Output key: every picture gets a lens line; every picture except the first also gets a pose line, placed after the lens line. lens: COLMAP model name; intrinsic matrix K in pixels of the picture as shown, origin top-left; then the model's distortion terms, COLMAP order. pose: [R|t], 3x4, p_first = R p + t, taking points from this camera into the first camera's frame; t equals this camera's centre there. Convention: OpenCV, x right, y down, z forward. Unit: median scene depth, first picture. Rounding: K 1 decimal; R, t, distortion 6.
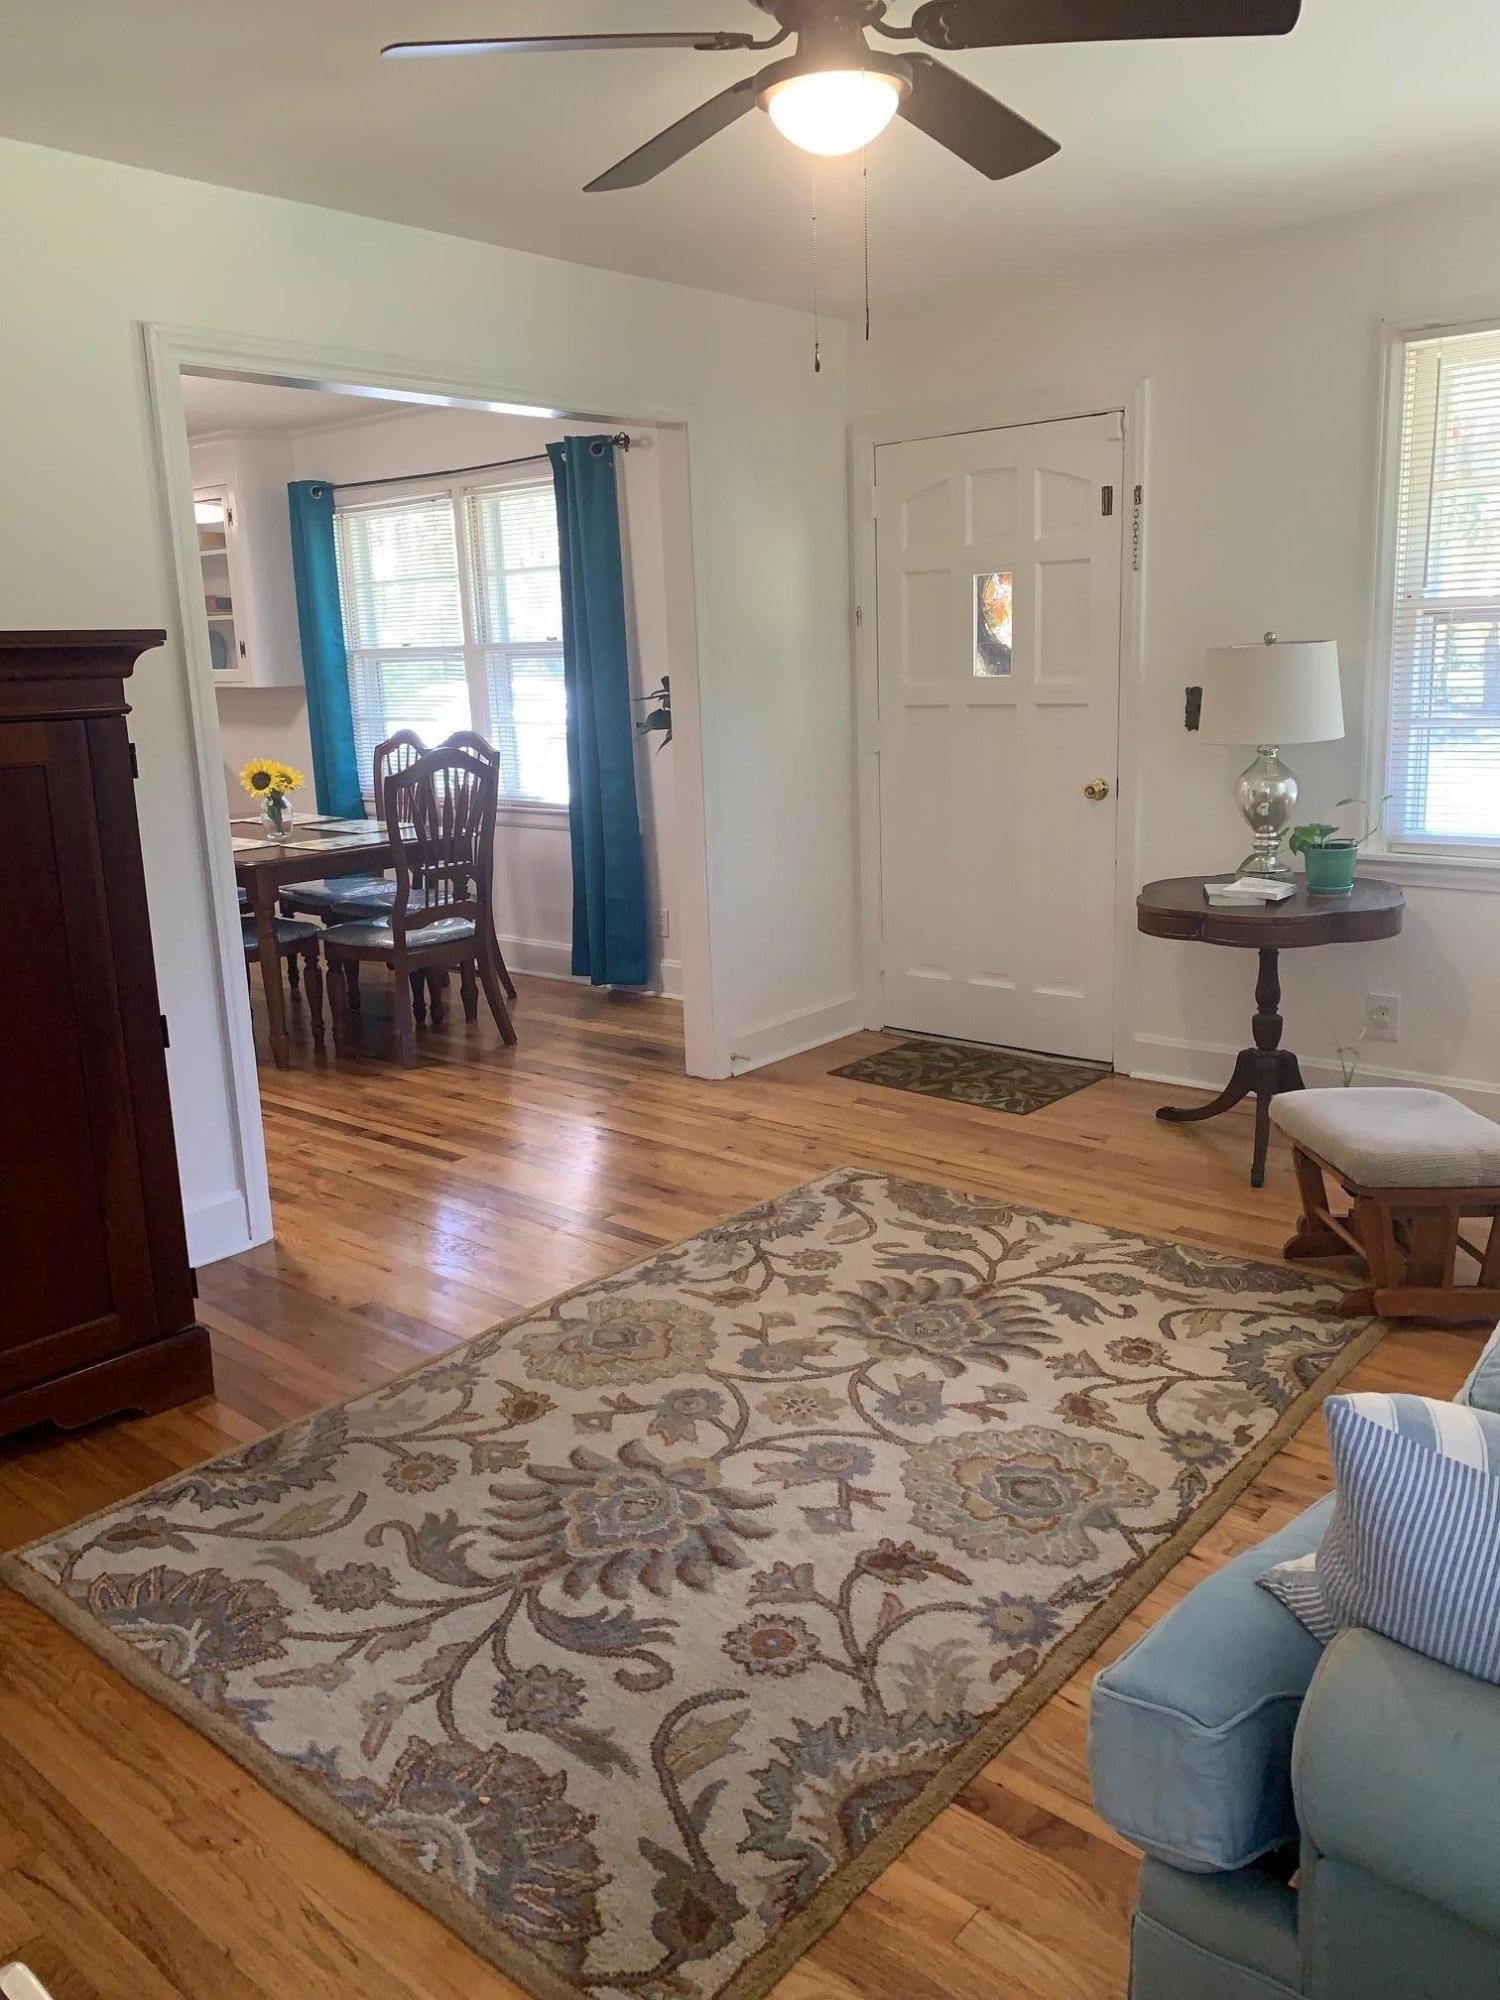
lens RADIAL K [[1525.5, 0, 758.1], [0, 1525.5, 951.0], [0, 0, 1]] dist [0.071766, -0.118941]
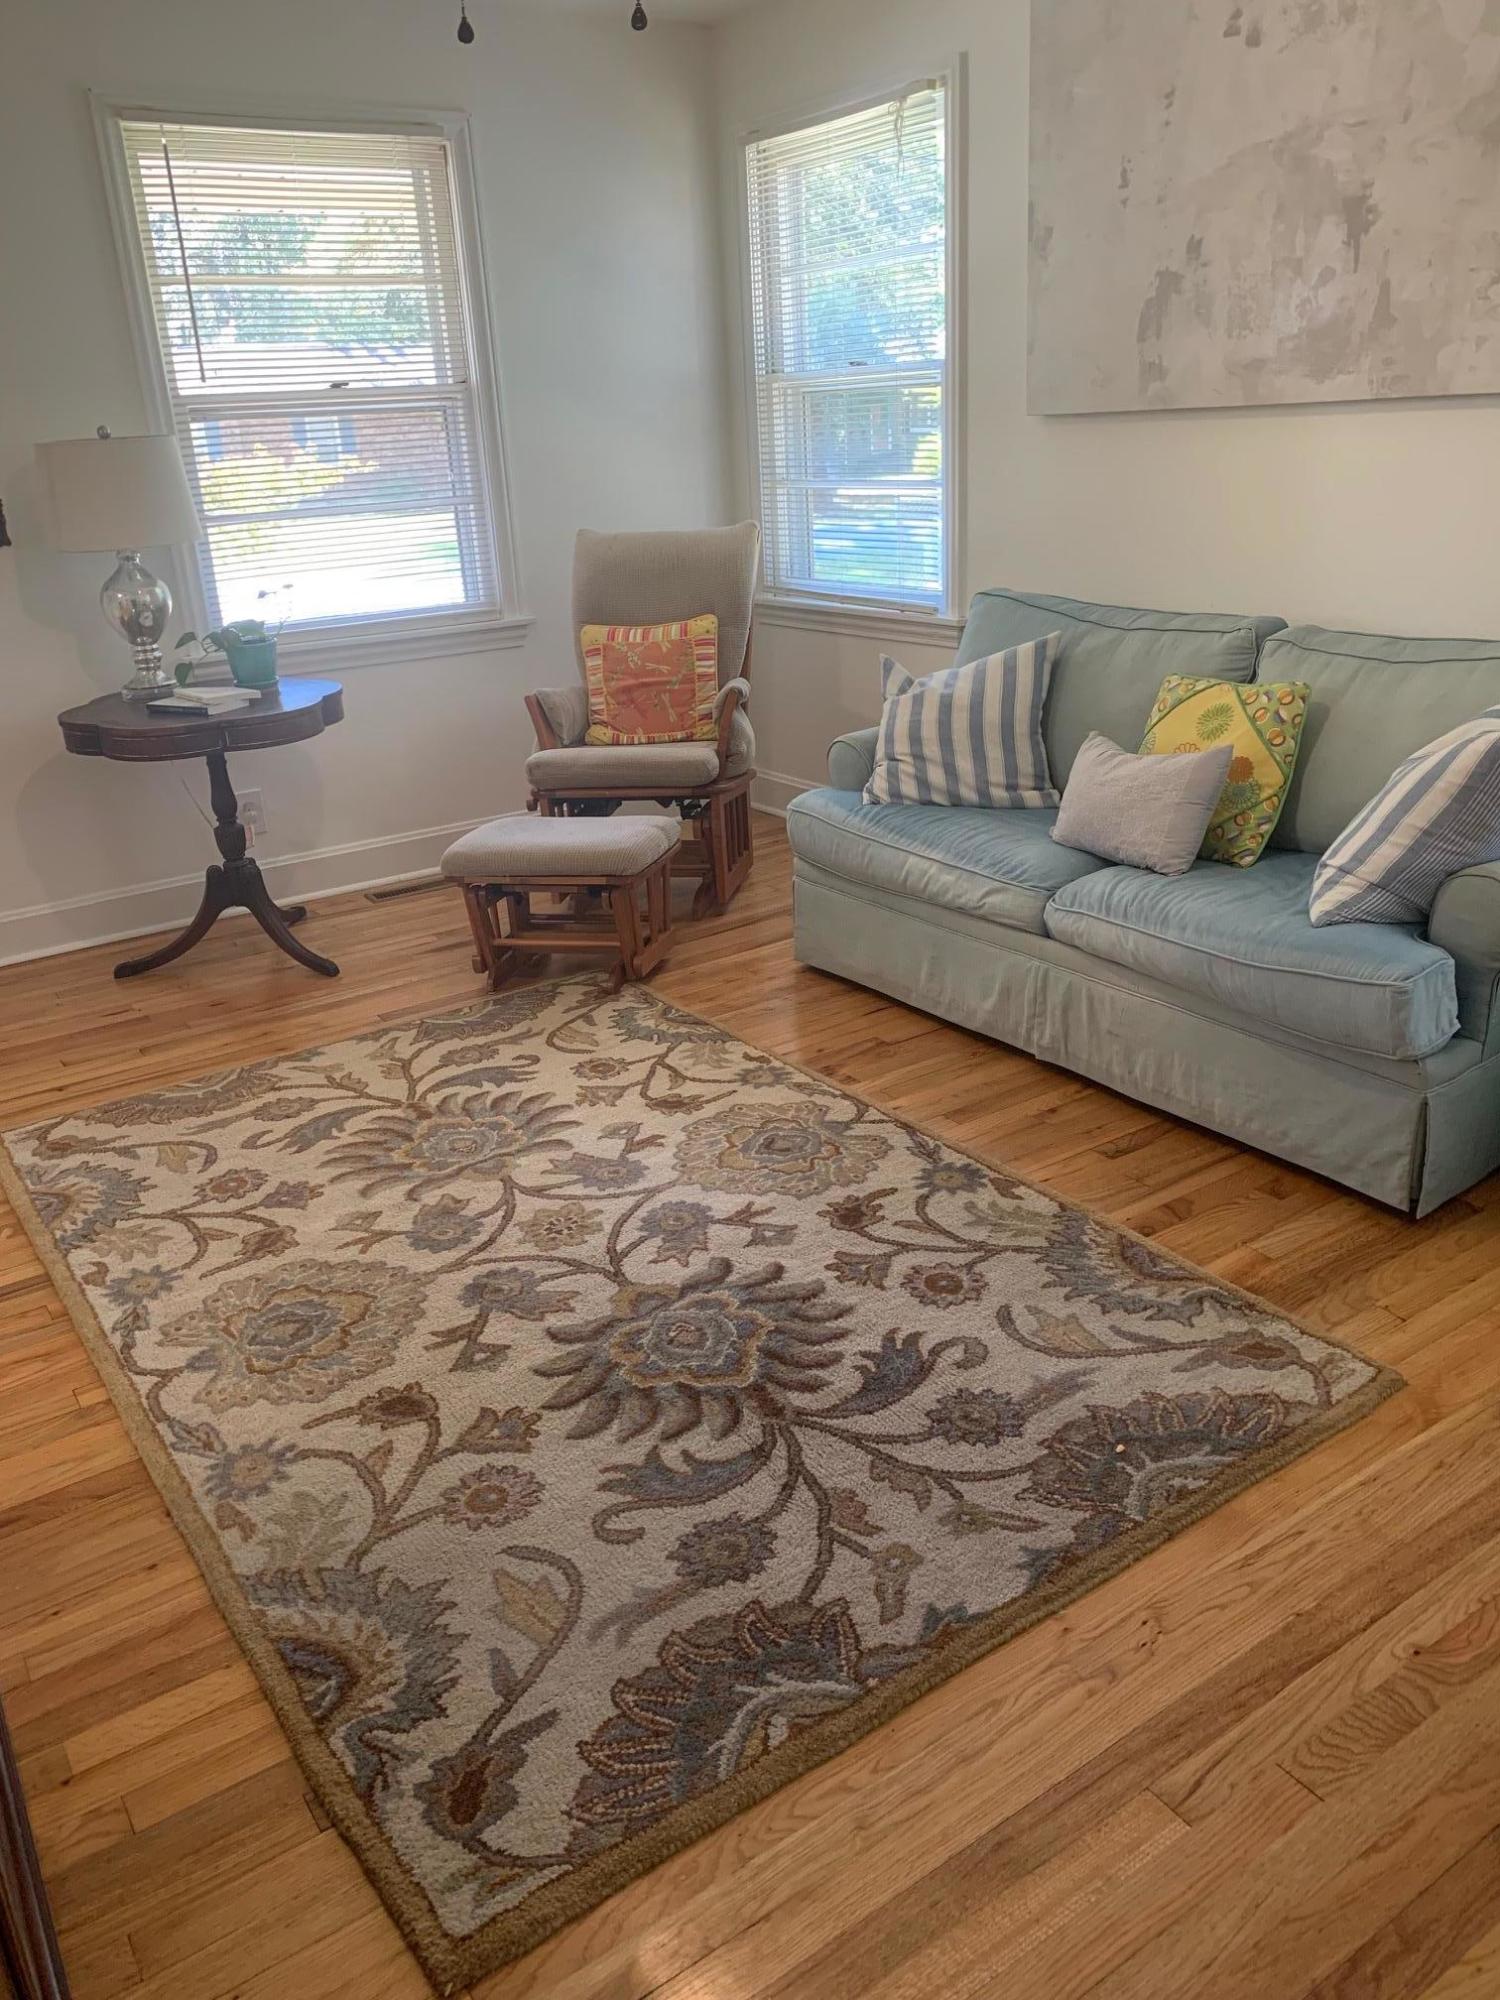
lens RADIAL K [[1525.5, 0, 758.1], [0, 1525.5, 951.0], [0, 0, 1]] dist [0.071766, -0.118941]
pose [[0.264190, -0.294996, 0.918249, -0.721903], [0.235596, 0.942972, 0.235155, -0.049632], [-0.935253, 0.154210, 0.318624, 0.549905]]
